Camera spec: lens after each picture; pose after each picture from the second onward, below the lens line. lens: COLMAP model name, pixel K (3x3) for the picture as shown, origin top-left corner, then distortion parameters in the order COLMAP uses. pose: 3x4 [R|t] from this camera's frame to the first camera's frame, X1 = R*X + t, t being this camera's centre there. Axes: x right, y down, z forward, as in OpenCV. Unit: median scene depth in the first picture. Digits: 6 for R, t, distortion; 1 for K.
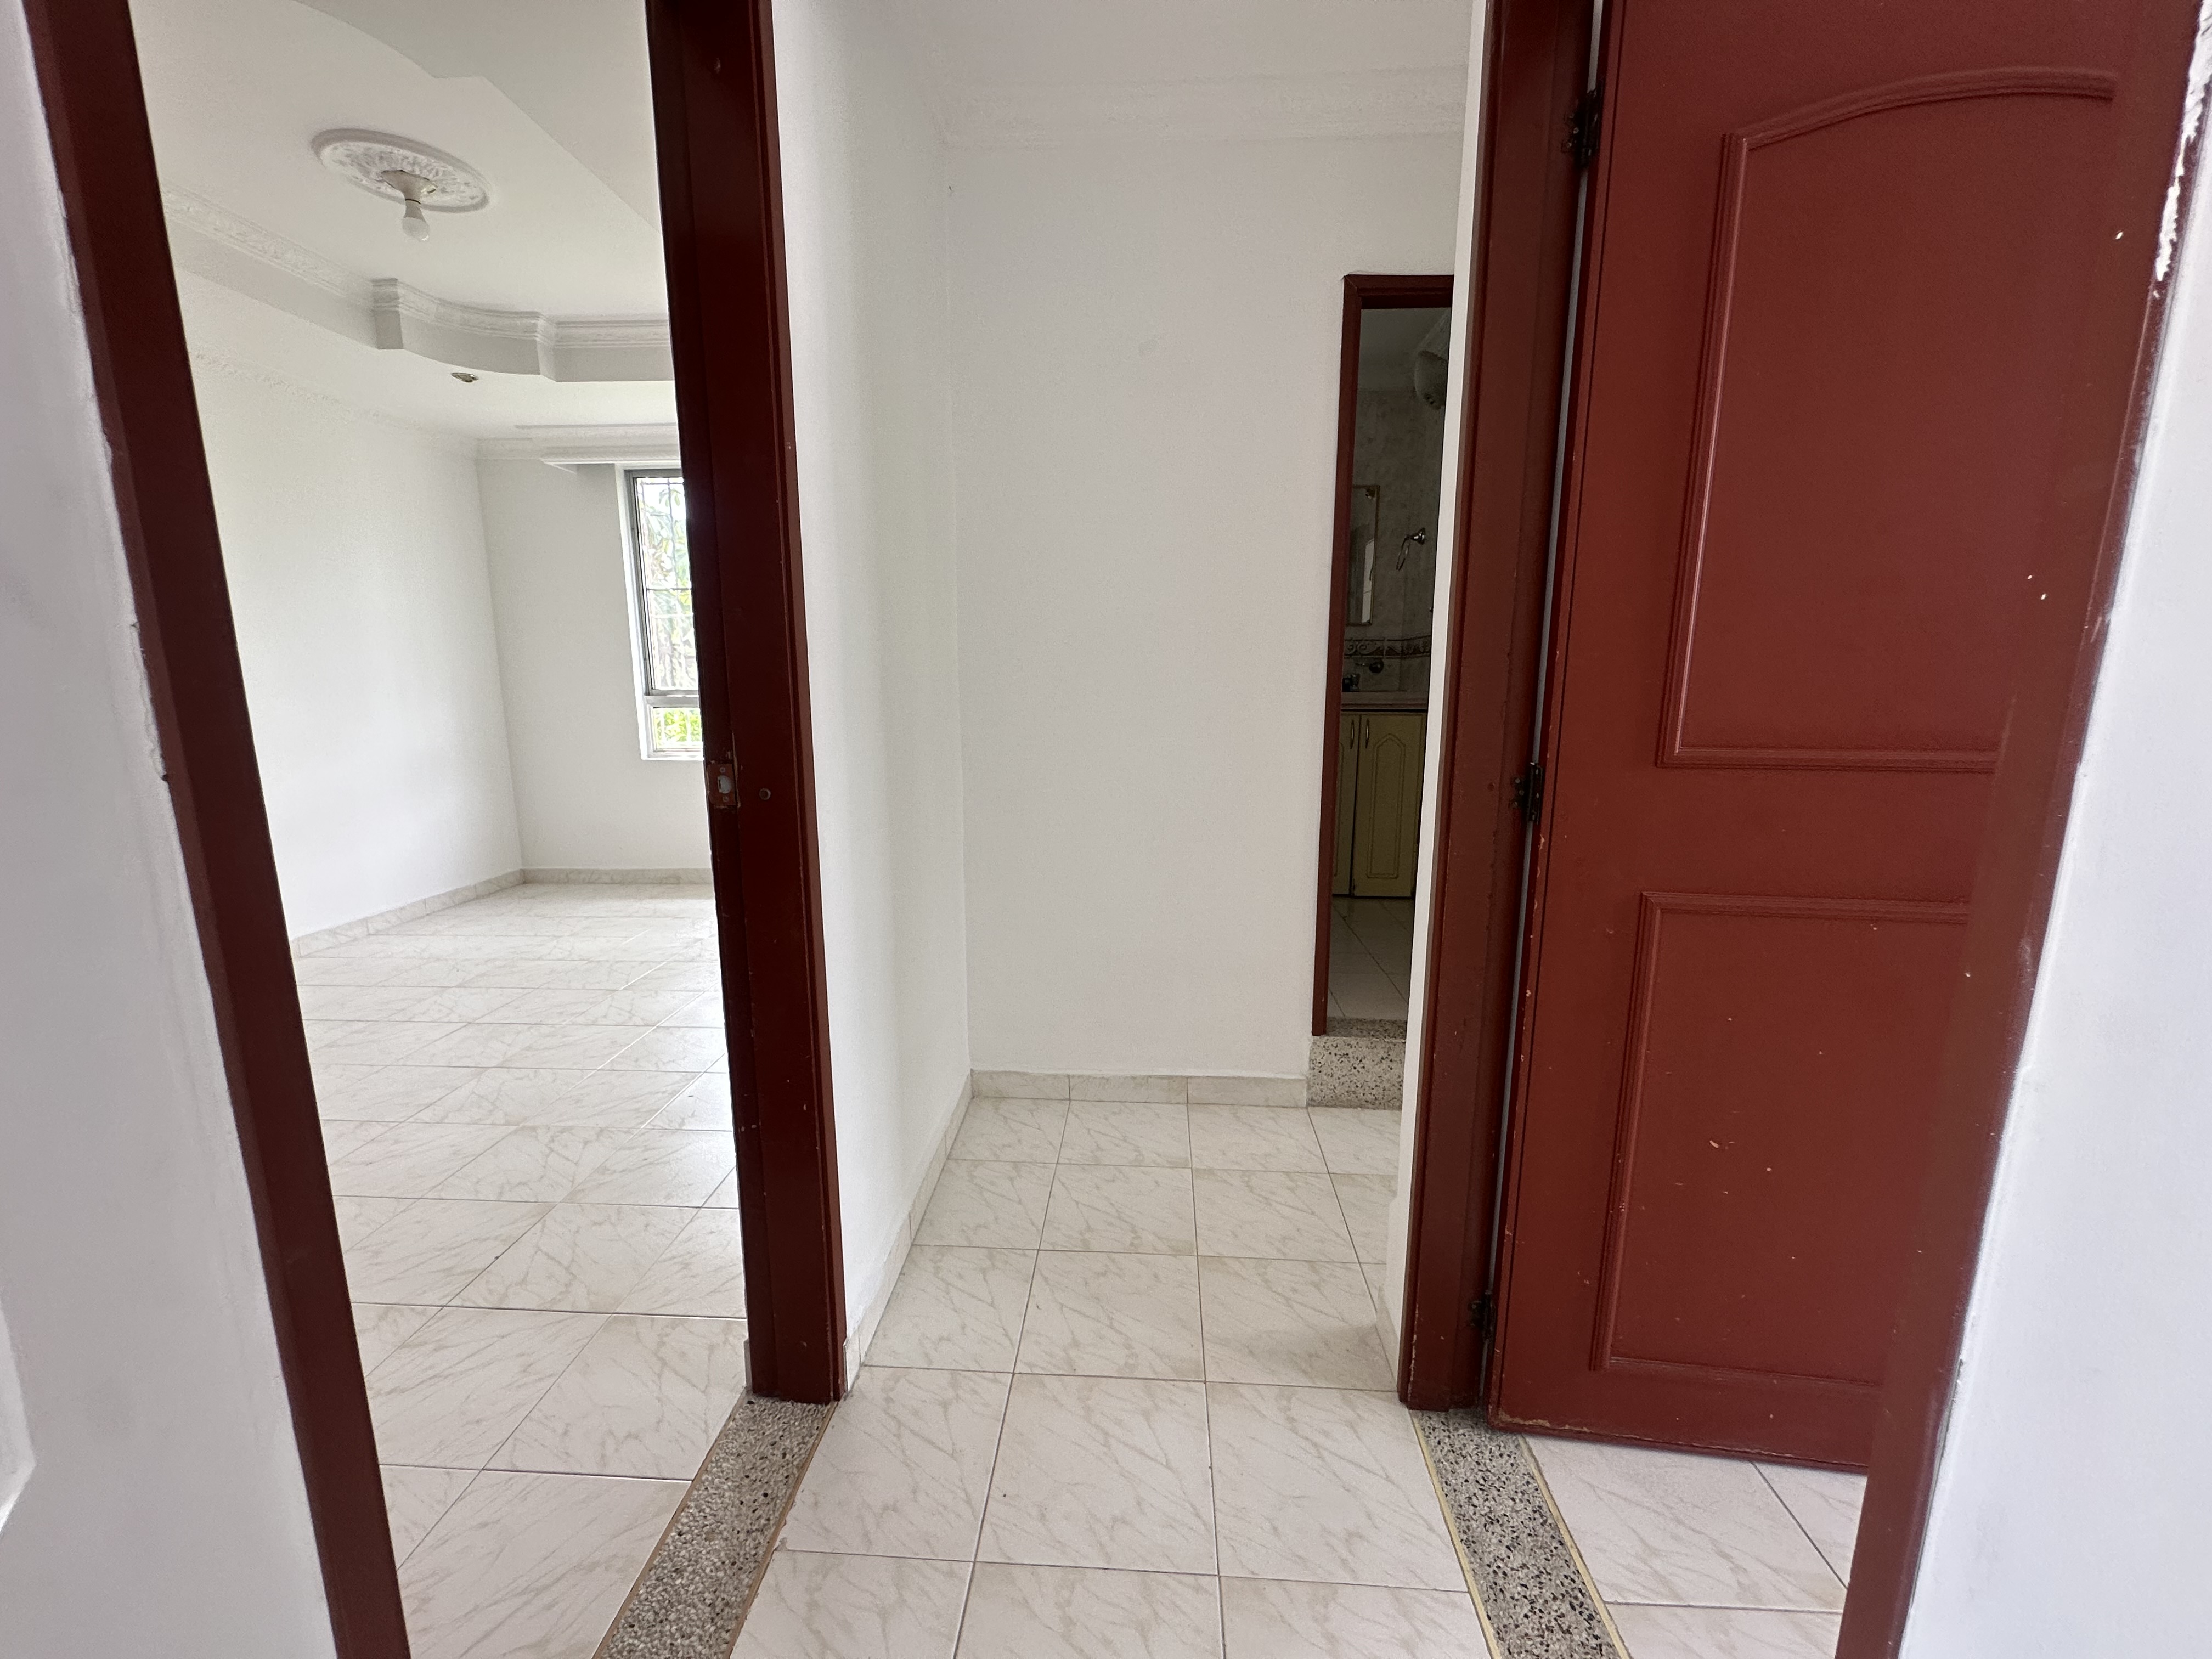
lens RADIAL K [[880.0, 0, 1113.8], [0, 880.0, 822.0], [0, 0, 1]] dist [-0.009733, 0.001044]
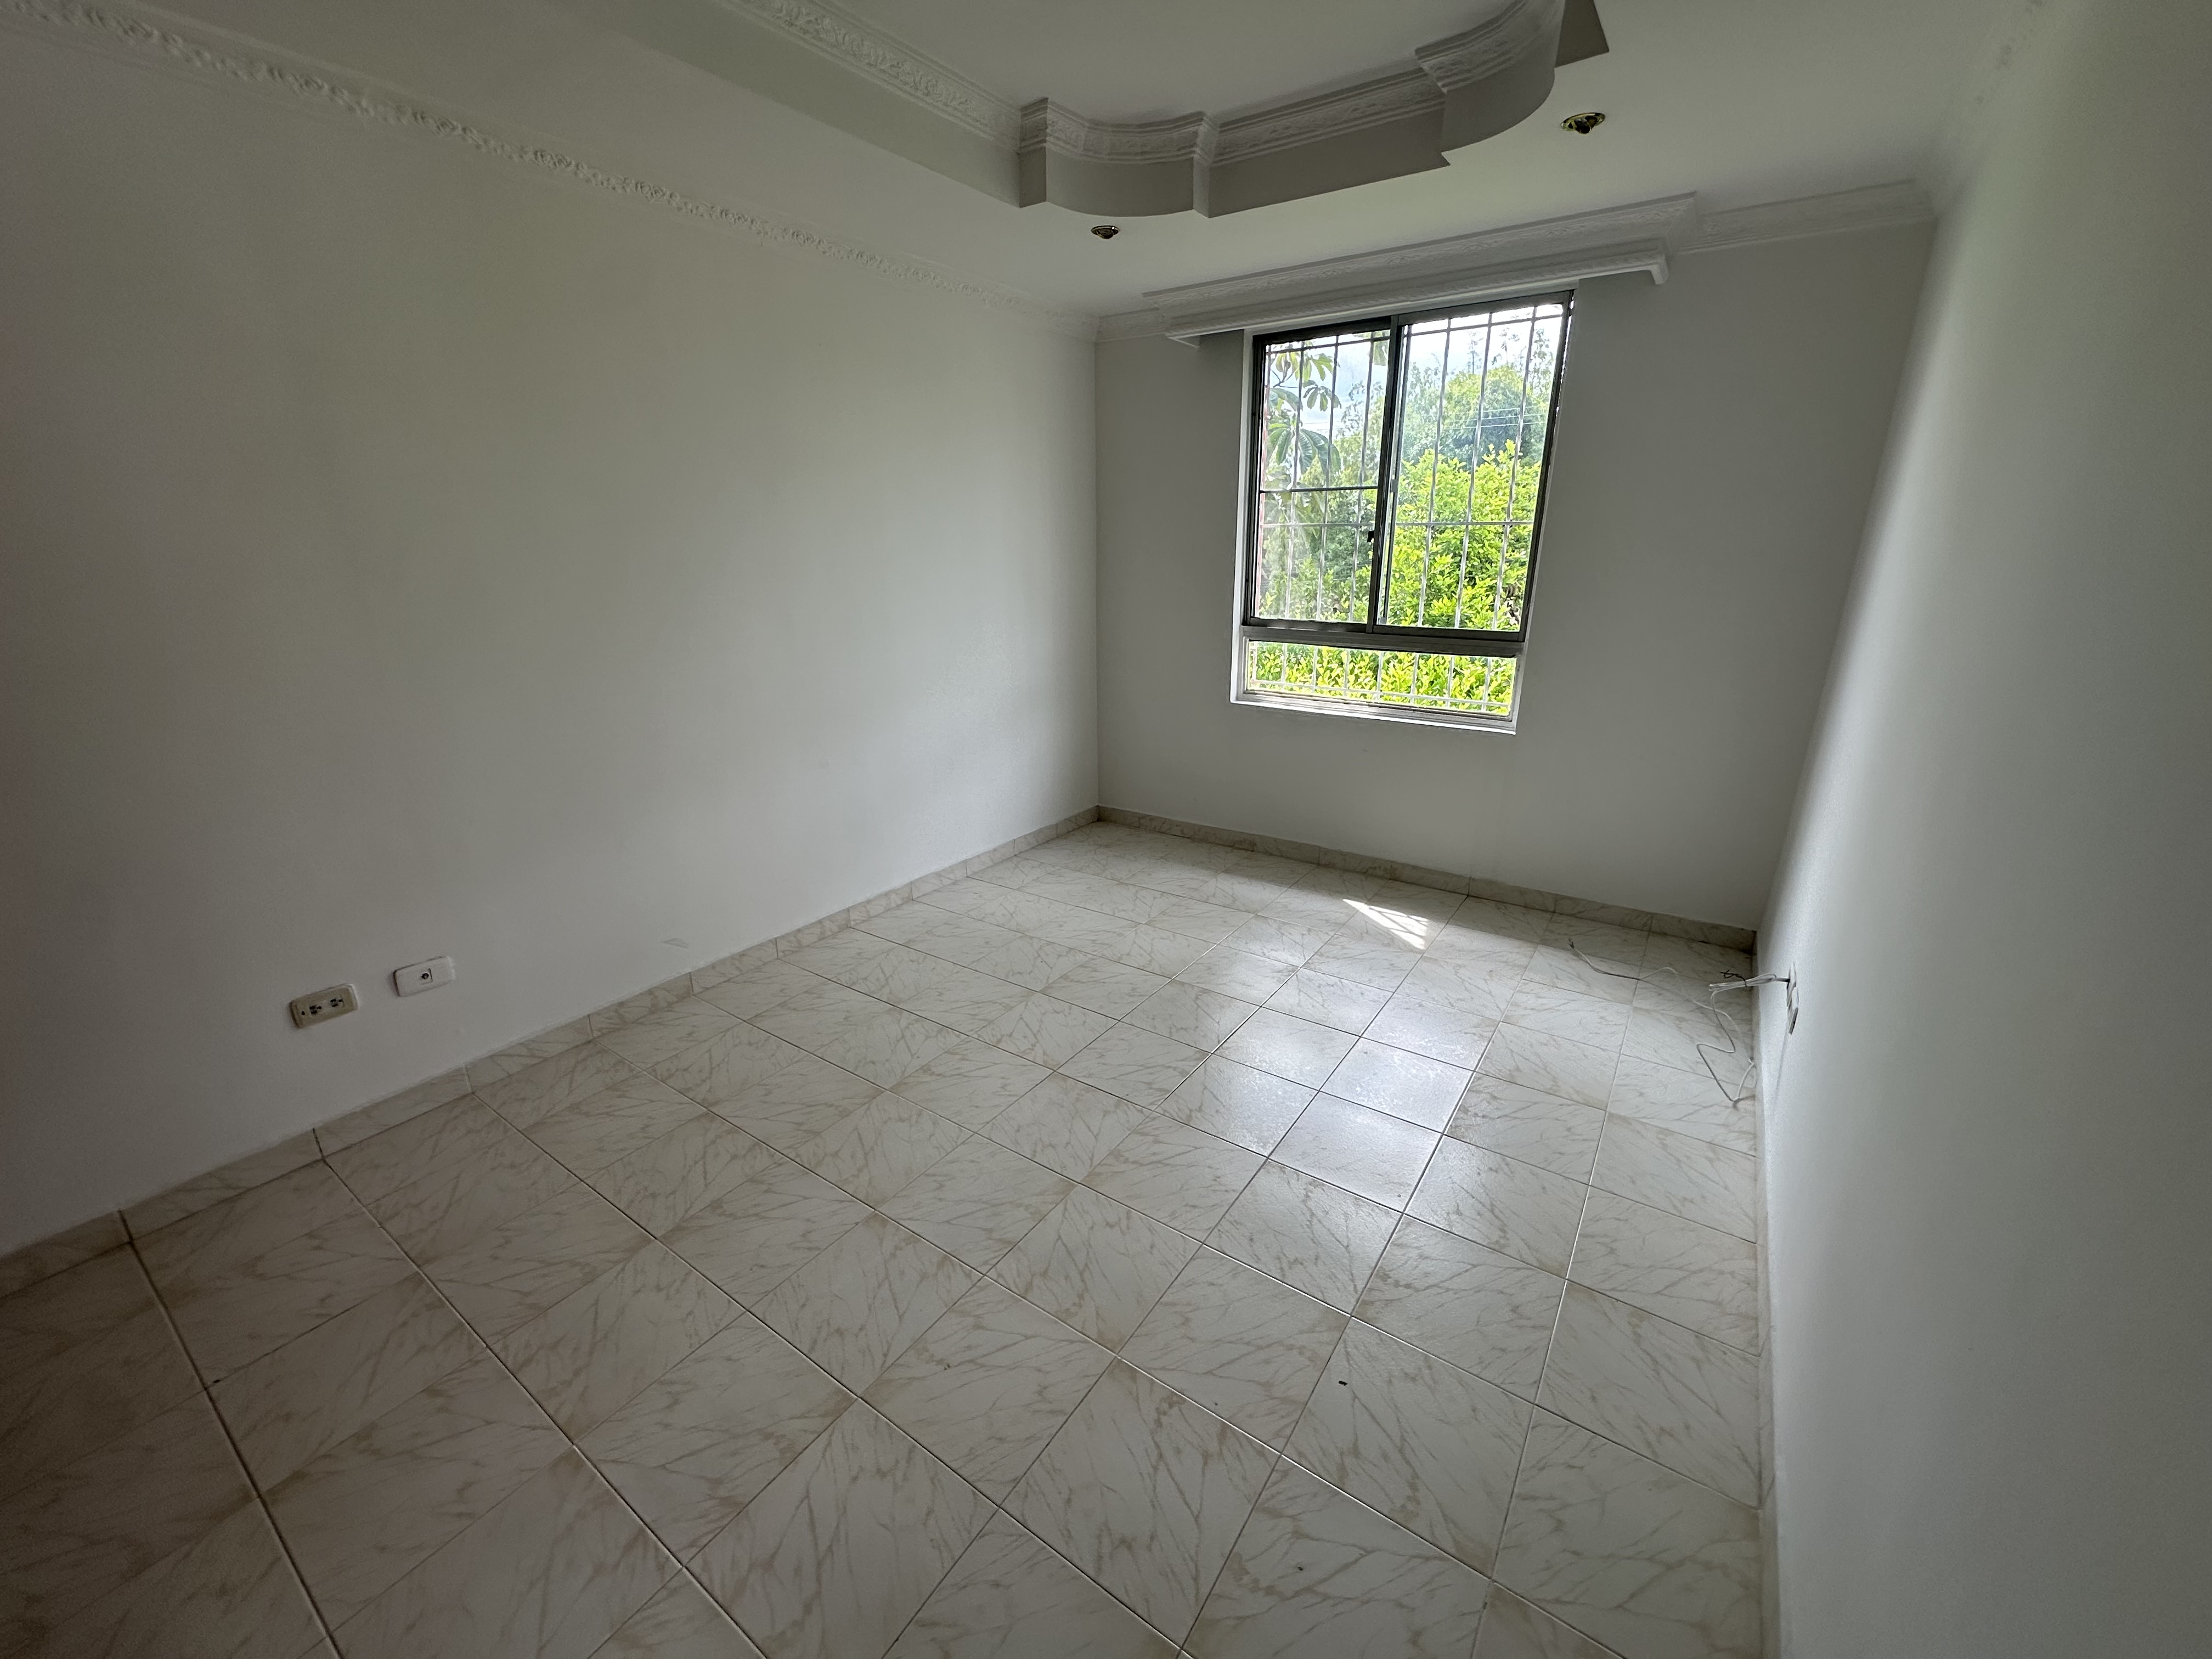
lens RADIAL K [[880.0, 0, 1100.9], [0, 880.0, 818.6], [0, 0, 1]] dist [-0.009733, 0.001044]
pose [[0.842623, 0.162503, -0.513400, -0.259418], [-0.087045, 0.981946, 0.167946, -0.125715], [0.531423, -0.096826, 0.841555, 0.289319]]
